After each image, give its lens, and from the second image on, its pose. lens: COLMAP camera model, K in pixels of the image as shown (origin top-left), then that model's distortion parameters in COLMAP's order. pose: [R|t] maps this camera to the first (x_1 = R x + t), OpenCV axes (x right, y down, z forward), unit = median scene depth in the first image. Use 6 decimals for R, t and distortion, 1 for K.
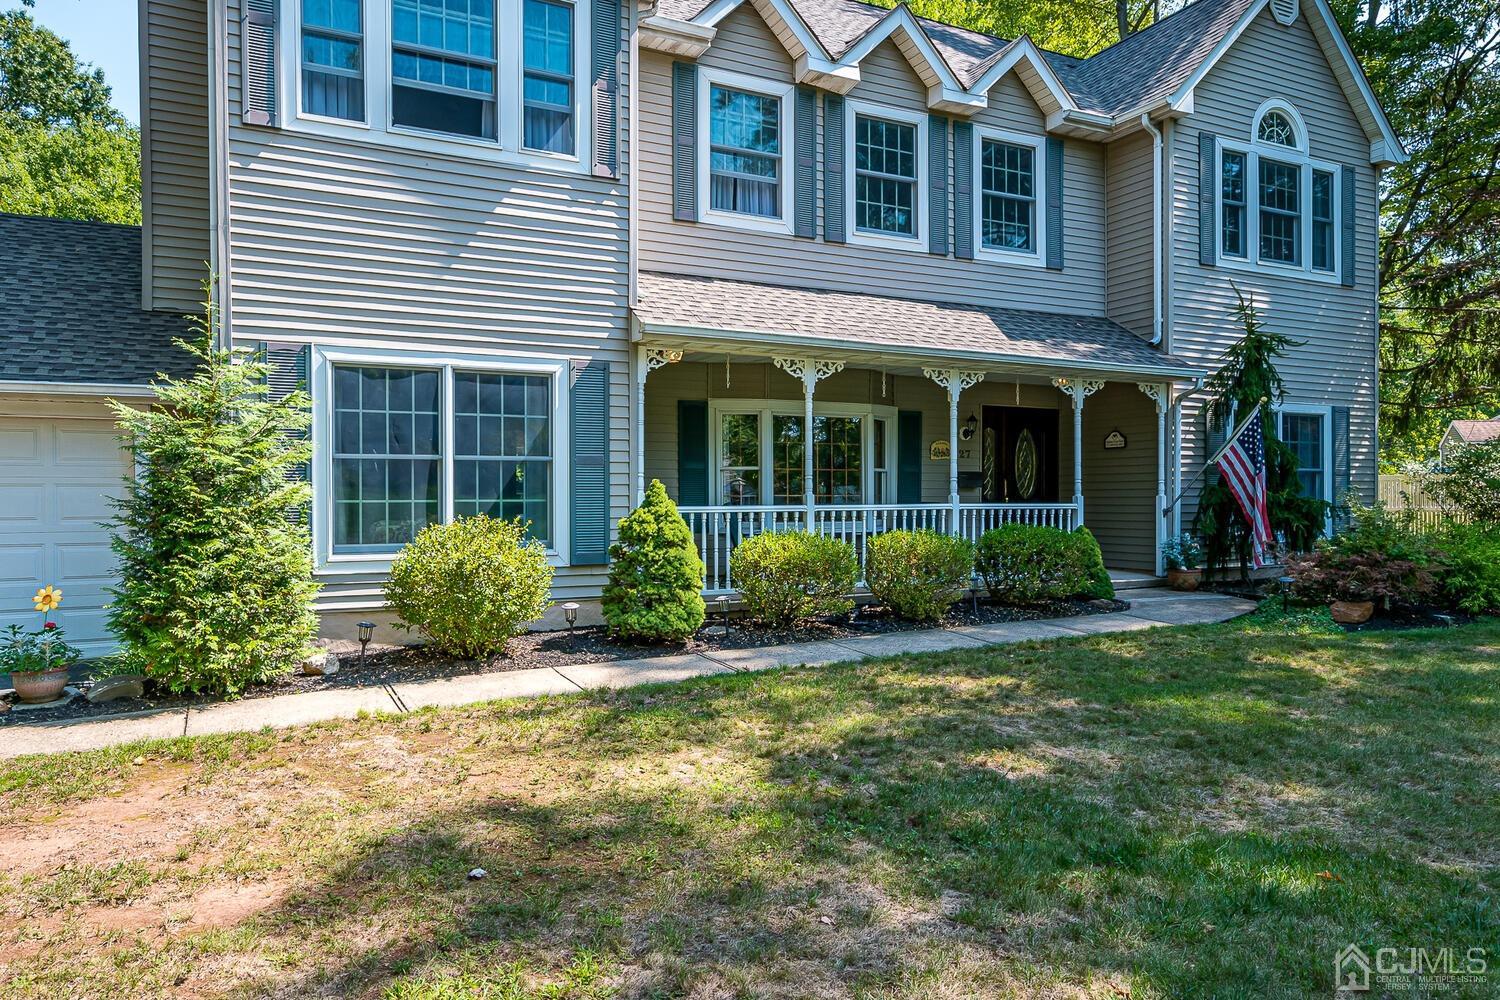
lens RADIAL K [[945.8, 0, 750.0], [0, 945.8, 500.0], [0, 0, 1]] dist [0.007460, -0.000004]
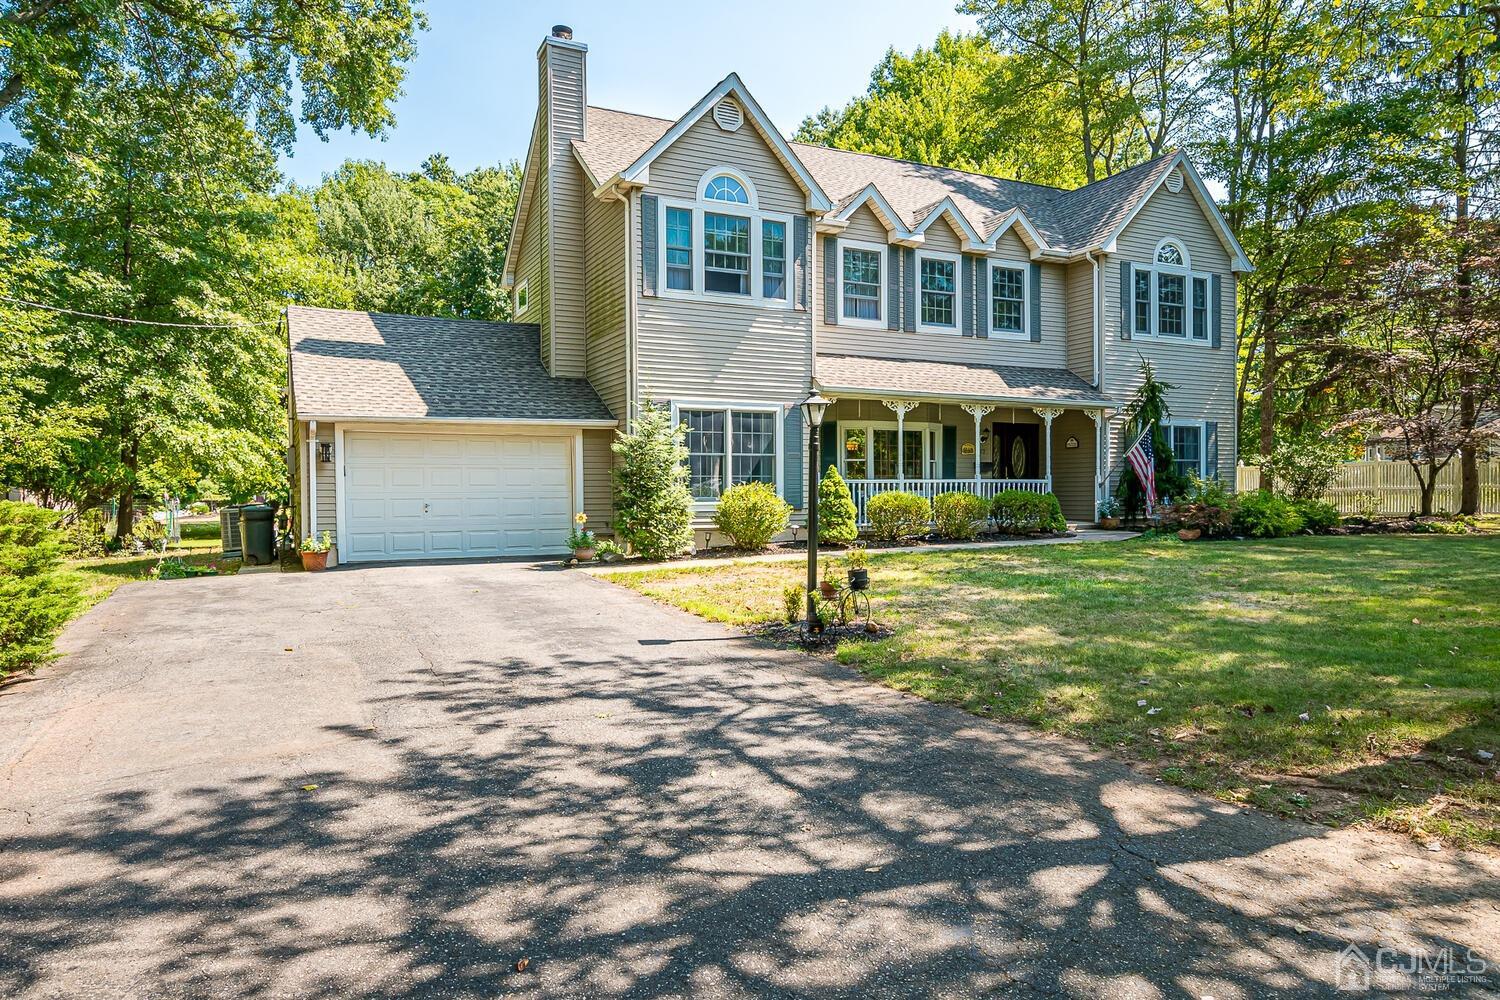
lens RADIAL K [[803.4, 0, 750.0], [0, 803.4, 500.0], [0, 0, 1]] dist [-0.013180, 0.000248]
pose [[0.999341, -0.000014, -0.036307, -0.152762], [0.000584, 0.999877, 0.015690, 0.018264], [0.036302, -0.015700, 0.999218, -0.510766]]
